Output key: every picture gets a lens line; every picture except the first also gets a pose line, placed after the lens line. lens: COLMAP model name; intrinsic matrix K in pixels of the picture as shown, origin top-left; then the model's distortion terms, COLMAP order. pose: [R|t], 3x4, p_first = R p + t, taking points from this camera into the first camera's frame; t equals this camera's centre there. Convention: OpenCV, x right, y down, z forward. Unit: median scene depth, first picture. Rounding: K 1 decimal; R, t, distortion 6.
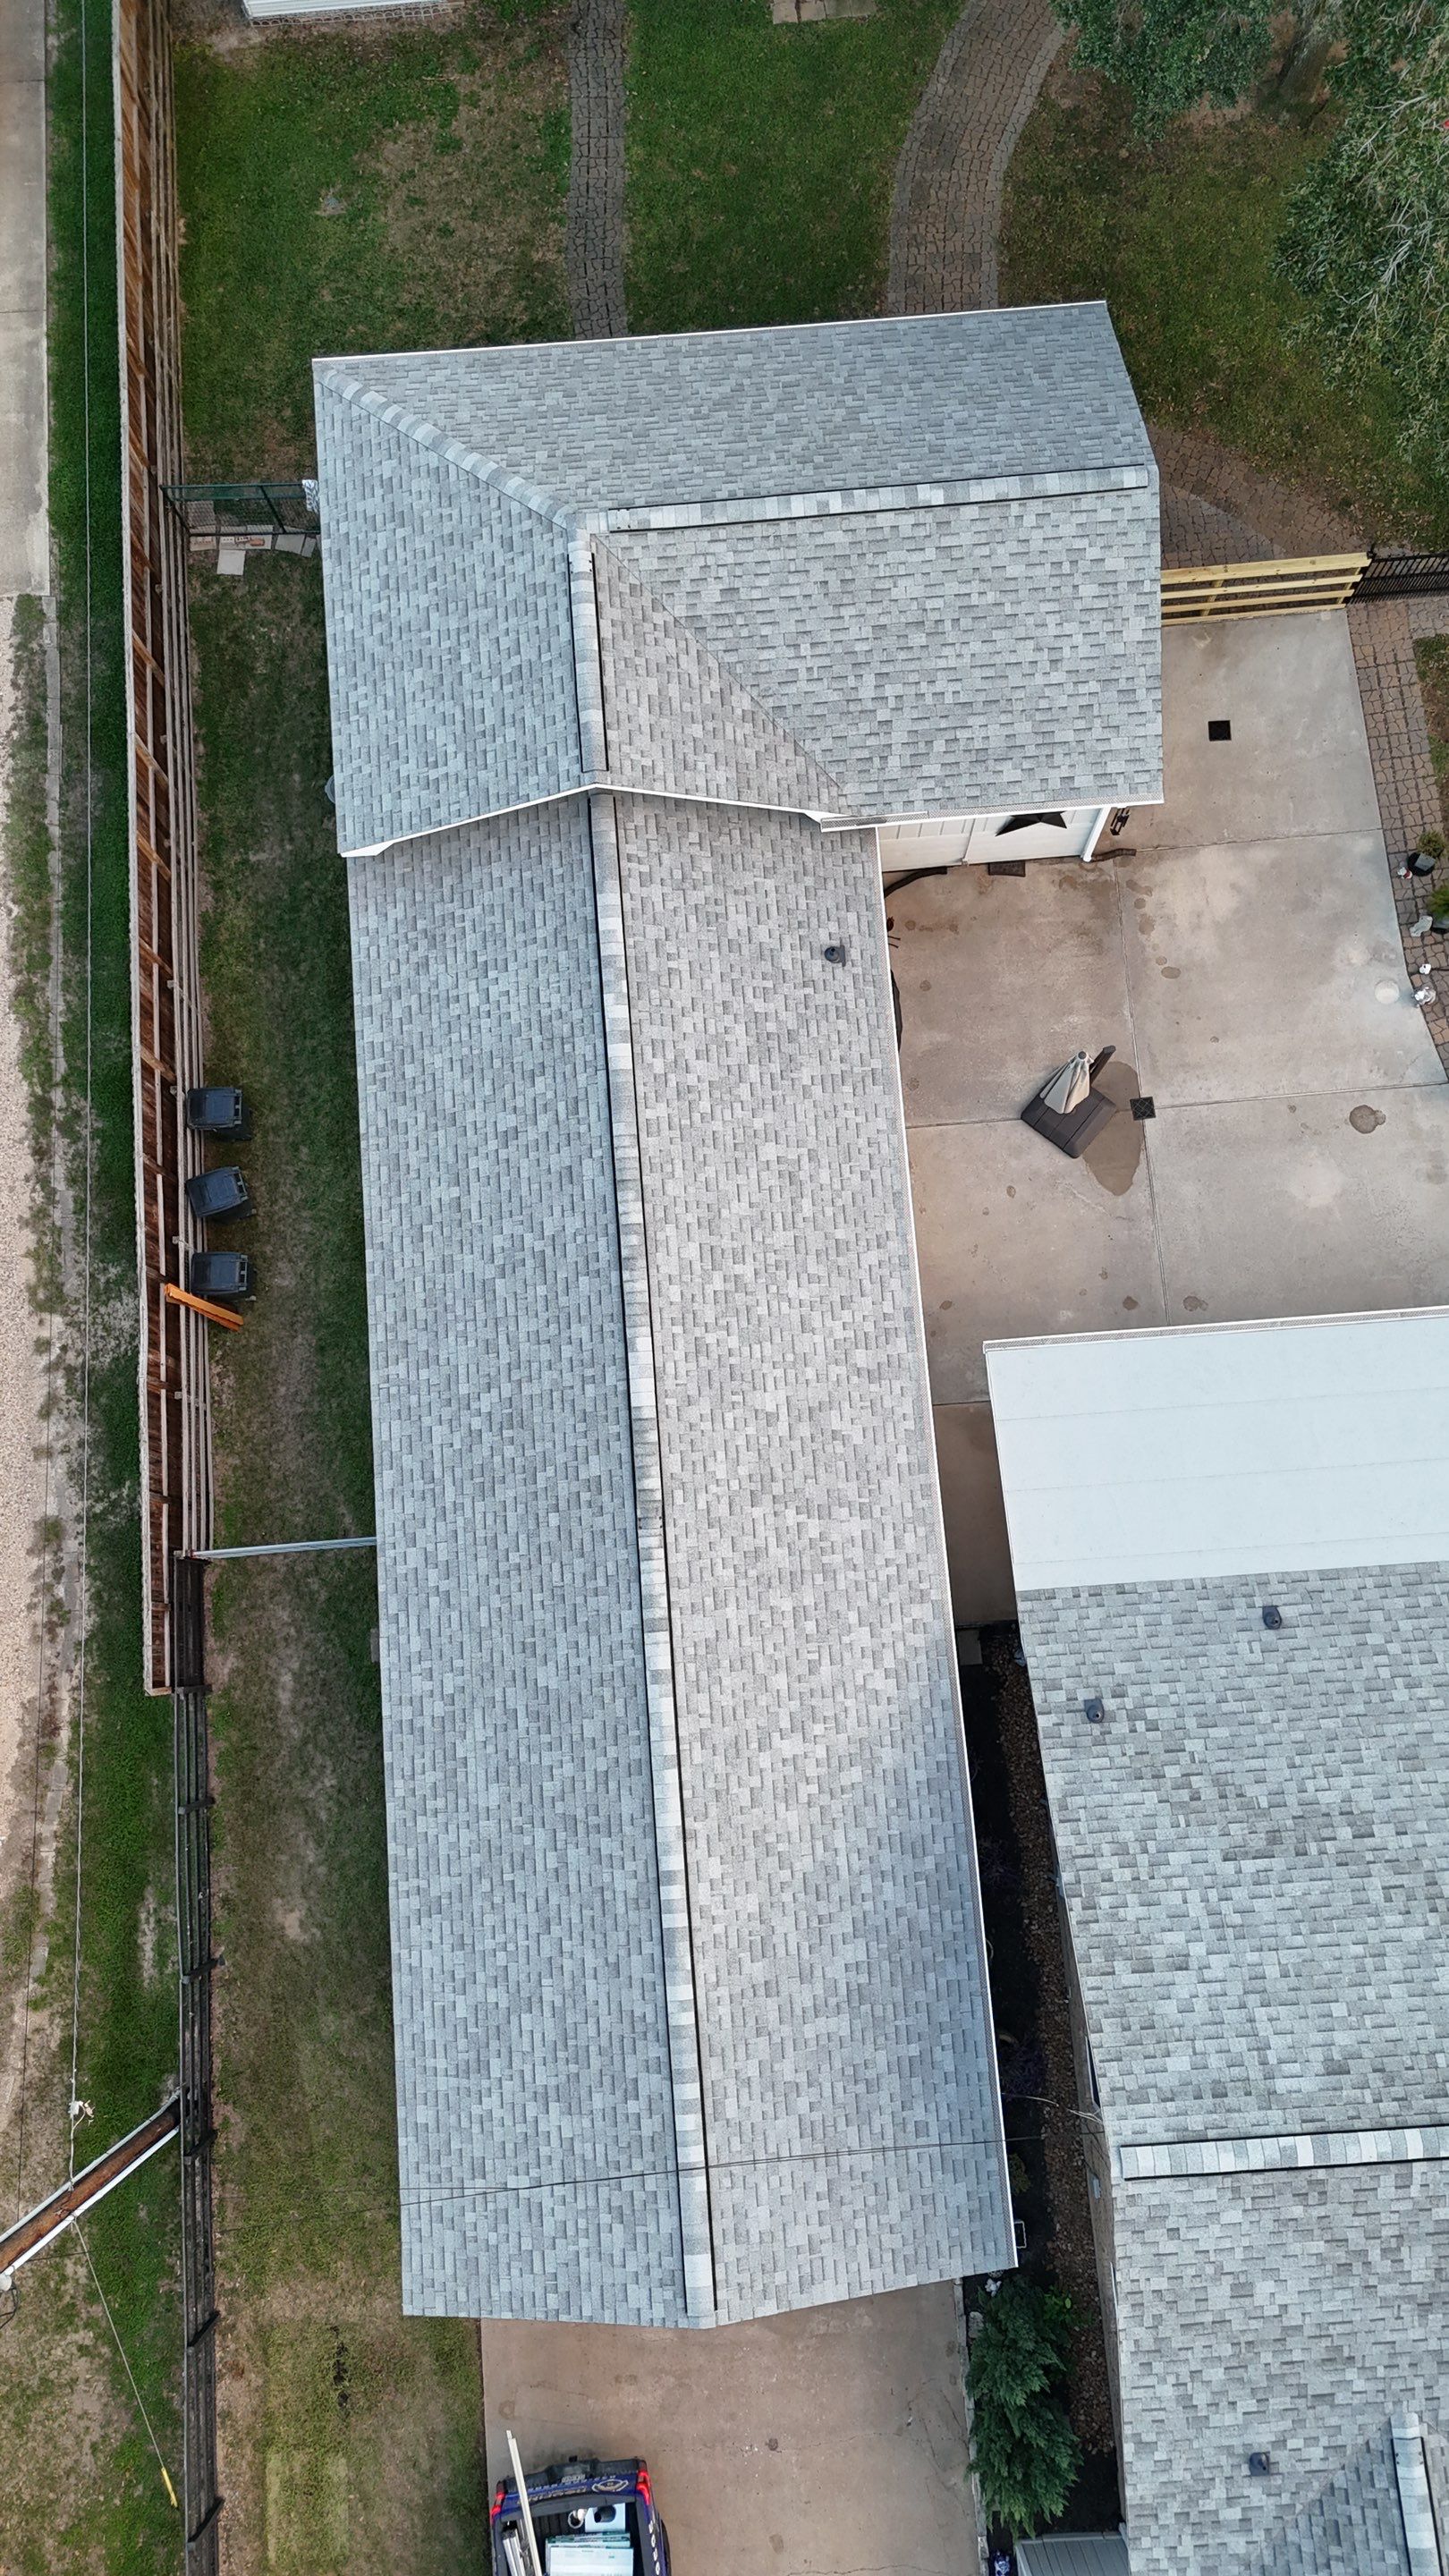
lens RADIAL K [[1895.8, 0, 714.0], [0, 1895.8, 1288.8], [0, 0, 1]] dist [0.075938, -0.066126]
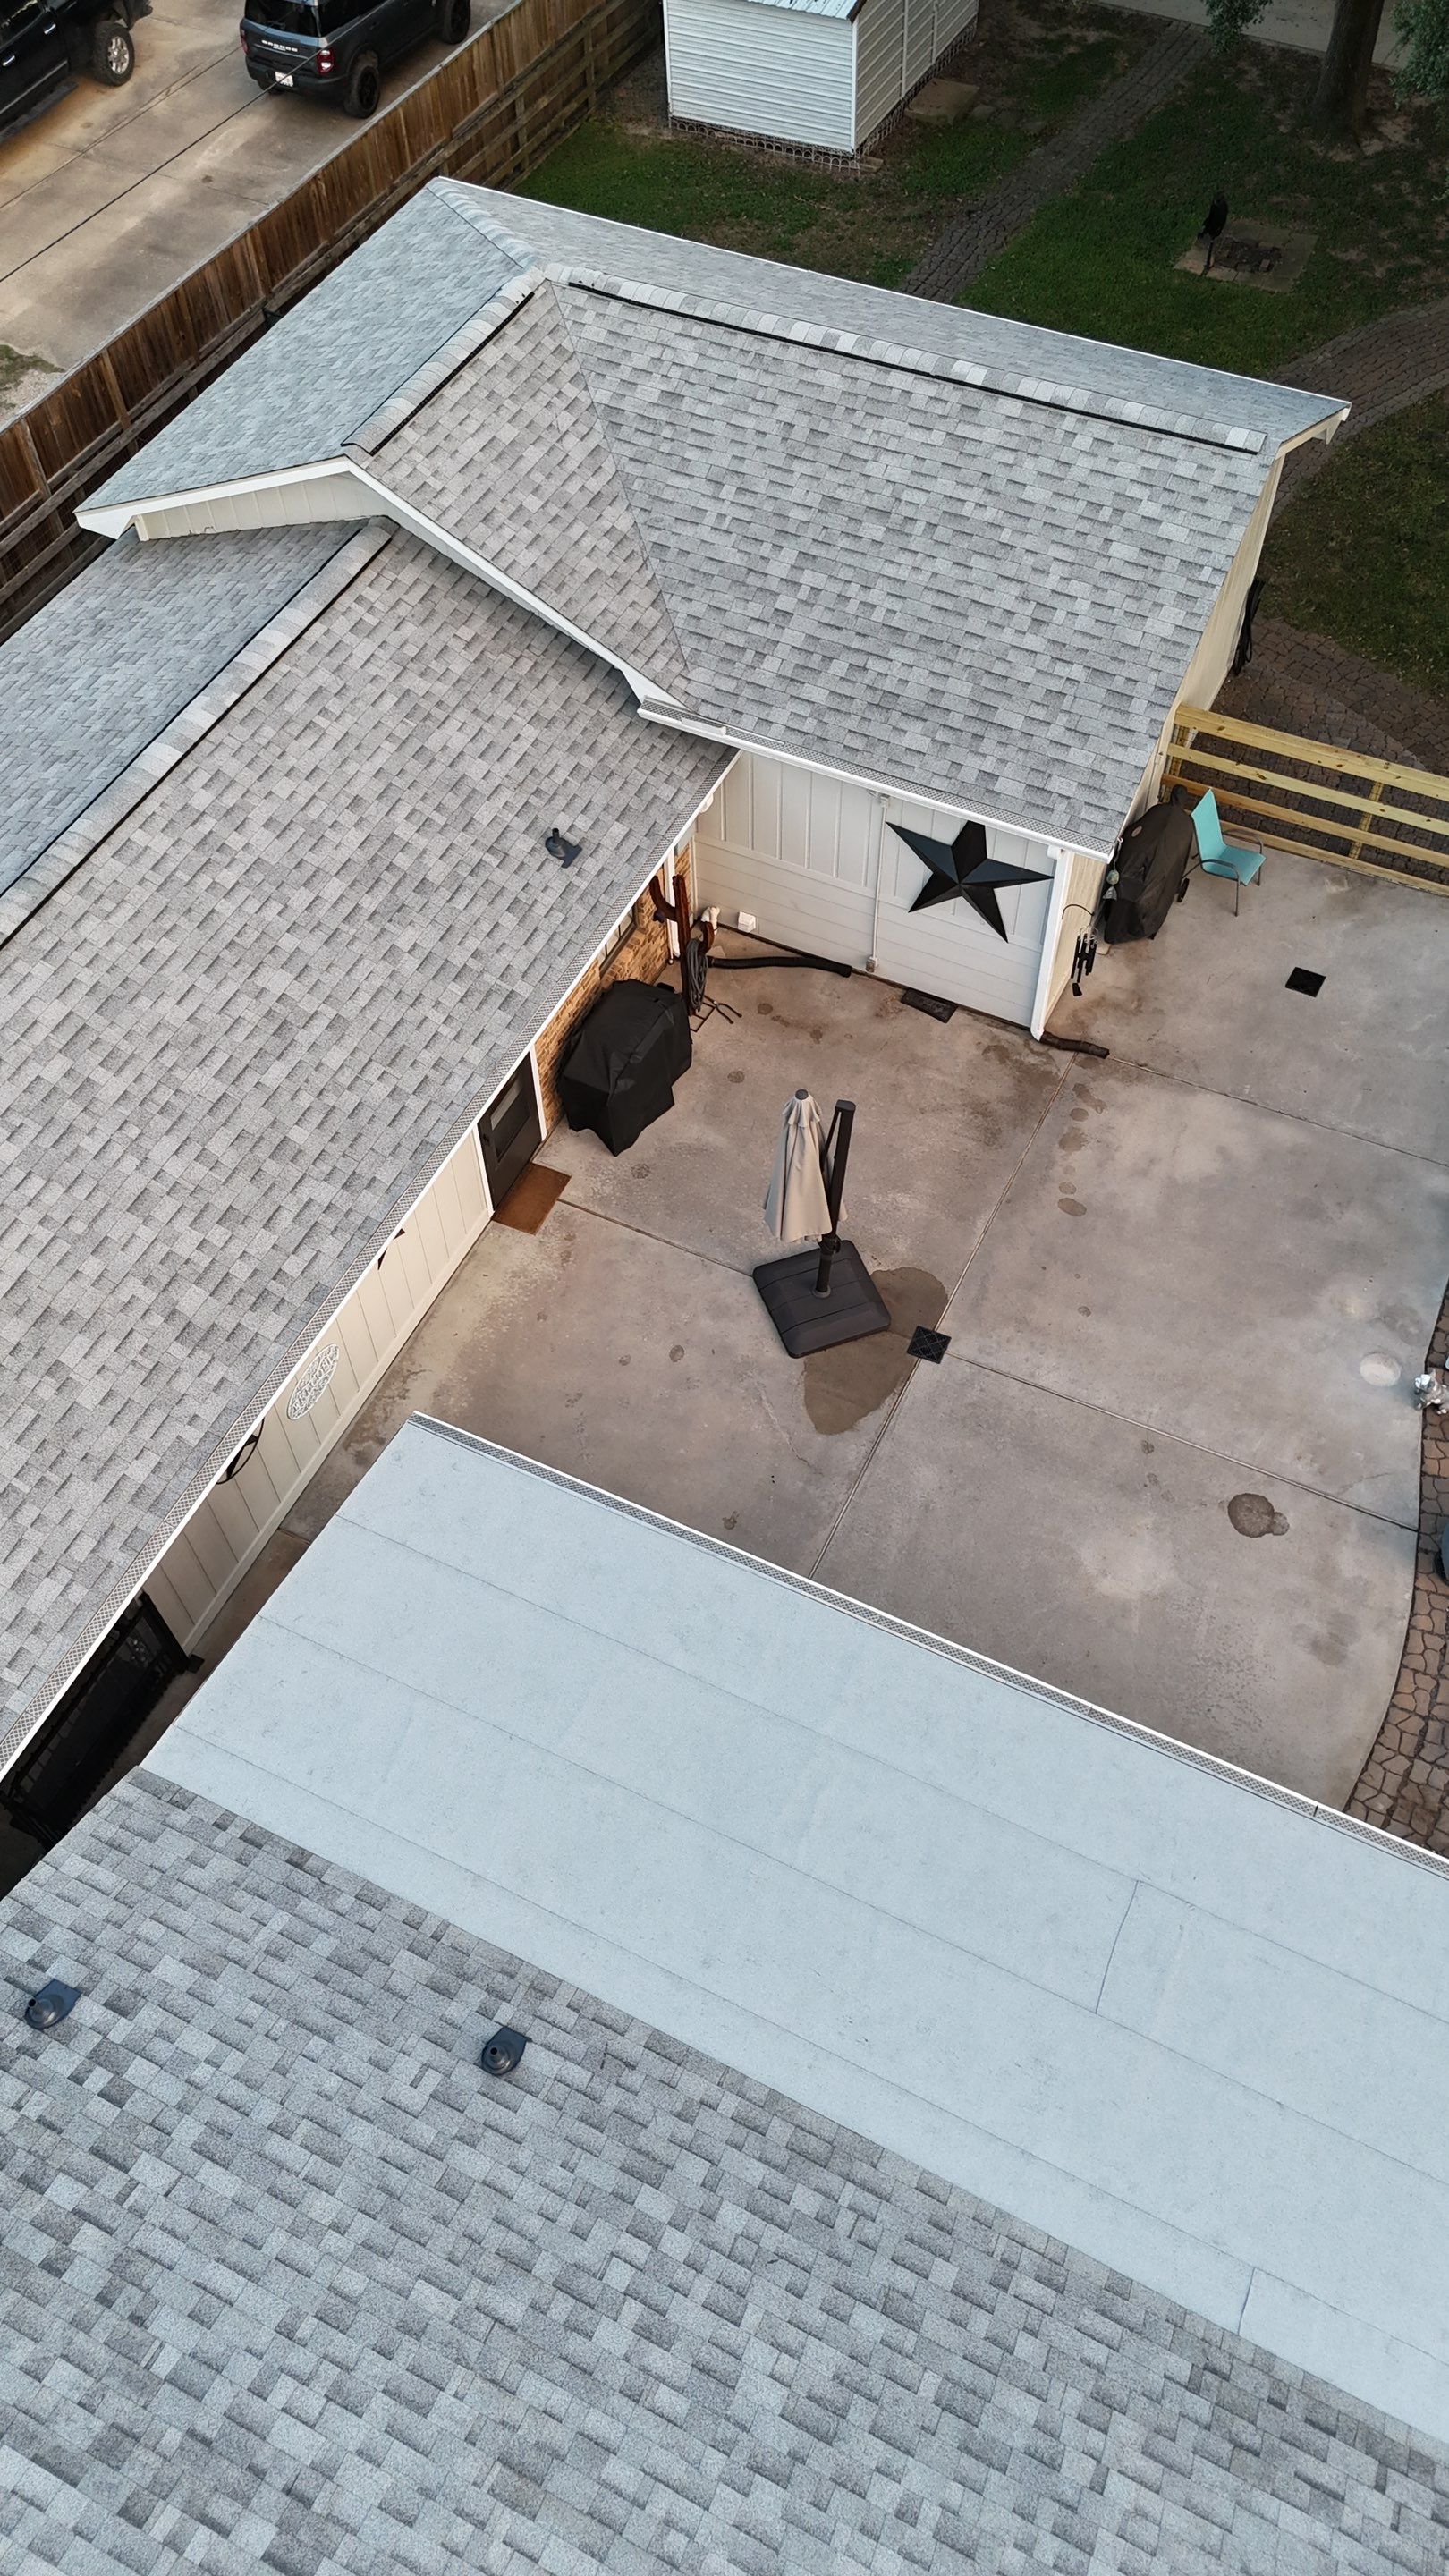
lens RADIAL K [[1895.8, 0, 714.0], [0, 1895.8, 1288.8], [0, 0, 1]] dist [0.075938, -0.066126]
pose [[0.862340, 0.419195, -0.283981, 0.372503], [-0.497840, 0.804246, -0.324567, 0.141167], [0.092333, 0.421264, 0.902226, 0.477779]]
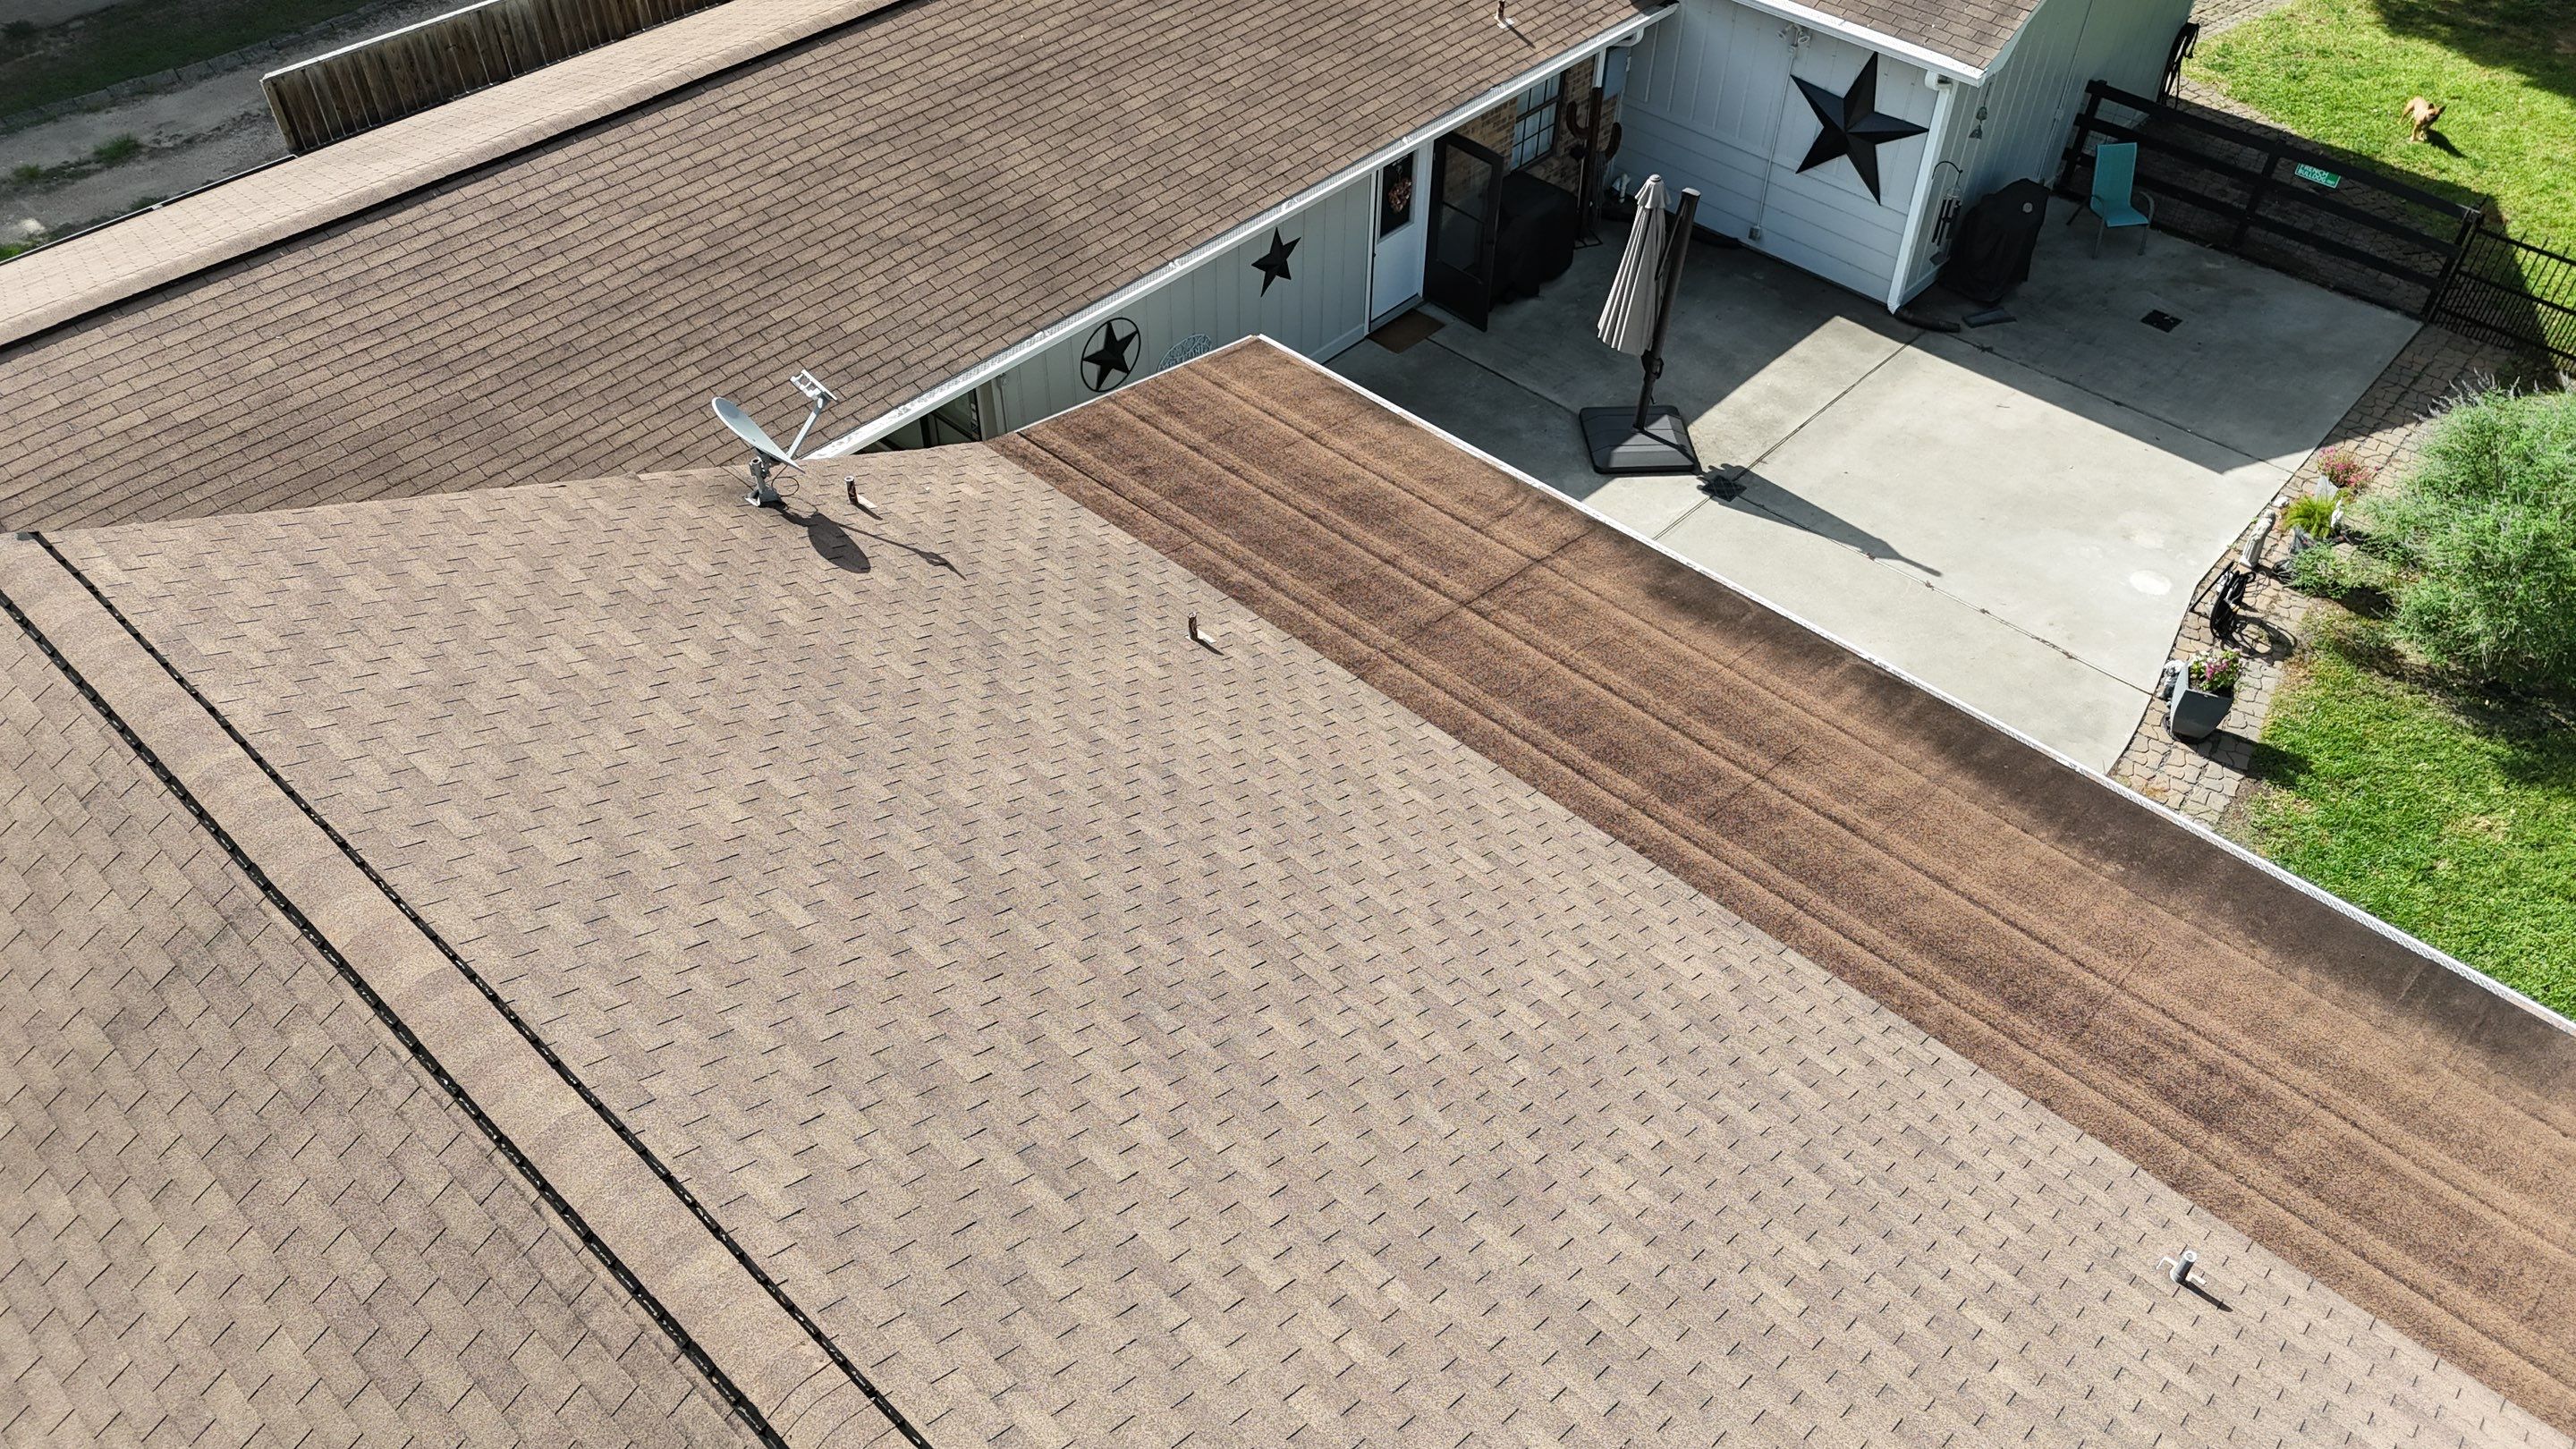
lens RADIAL K [[1895.8, 0, 1288.0], [0, 1895.8, 724.5], [0, 0, 1]] dist [0.075938, -0.066126]
pose [[0.671692, 0.527256, -0.520414, 0.577463], [-0.731430, 0.583536, -0.352840, 0.339033], [0.117643, 0.617646, 0.777607, 0.572772]]
